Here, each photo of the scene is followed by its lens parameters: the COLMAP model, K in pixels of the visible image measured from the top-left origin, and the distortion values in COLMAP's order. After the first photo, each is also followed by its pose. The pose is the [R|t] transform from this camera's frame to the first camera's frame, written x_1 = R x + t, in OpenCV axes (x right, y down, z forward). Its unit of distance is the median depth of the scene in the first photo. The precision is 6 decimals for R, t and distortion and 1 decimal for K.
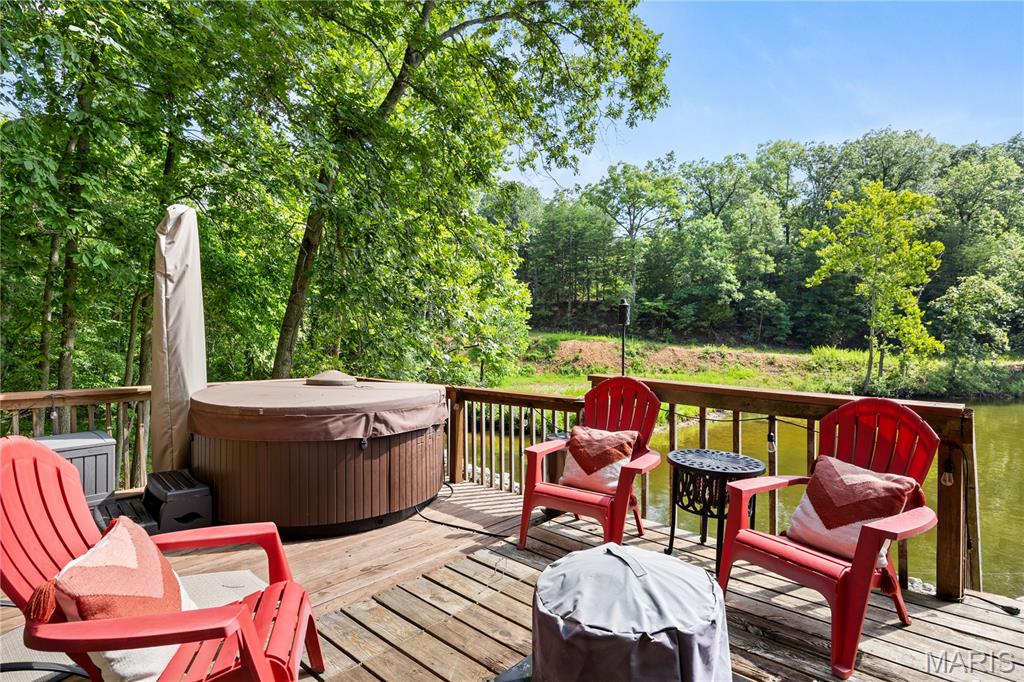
lens RADIAL K [[554.3, 0, 506.3], [0, 554.3, 338.3], [0, 0, 1]] dist [0.002043, -0.001820]
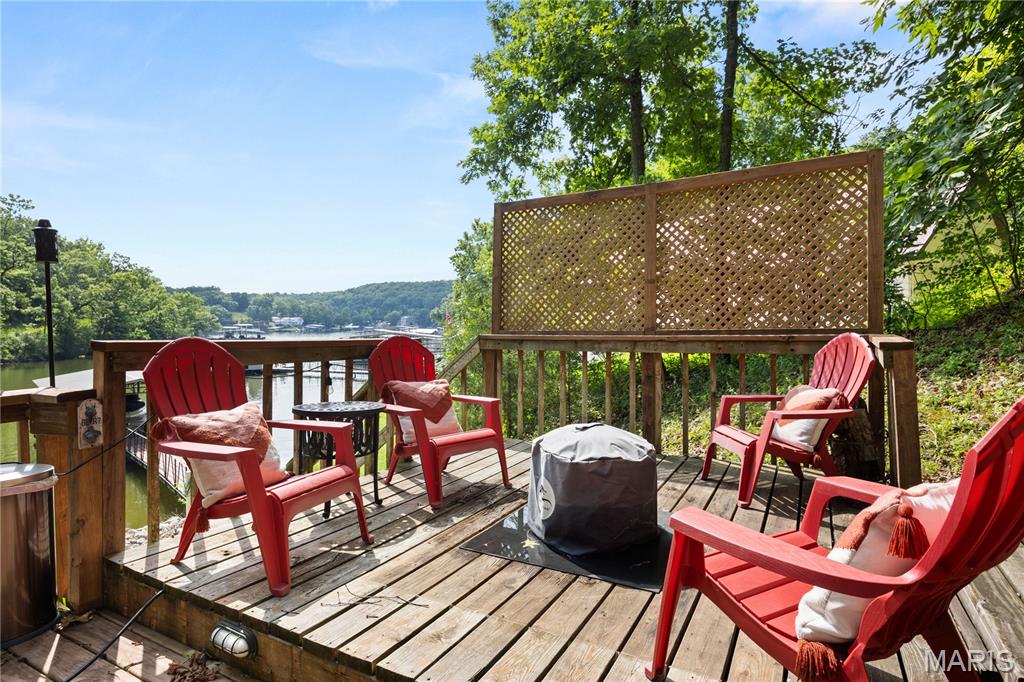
lens RADIAL K [[554.3, 0, 510.8], [0, 554.3, 336.4], [0, 0, 1]] dist [0.002043, -0.001820]
pose [[-0.265870, -0.013798, 0.963910, -0.811730], [0.006754, 0.999846, 0.016175, 0.078710], [-0.963985, 0.010811, -0.265736, 1.095553]]
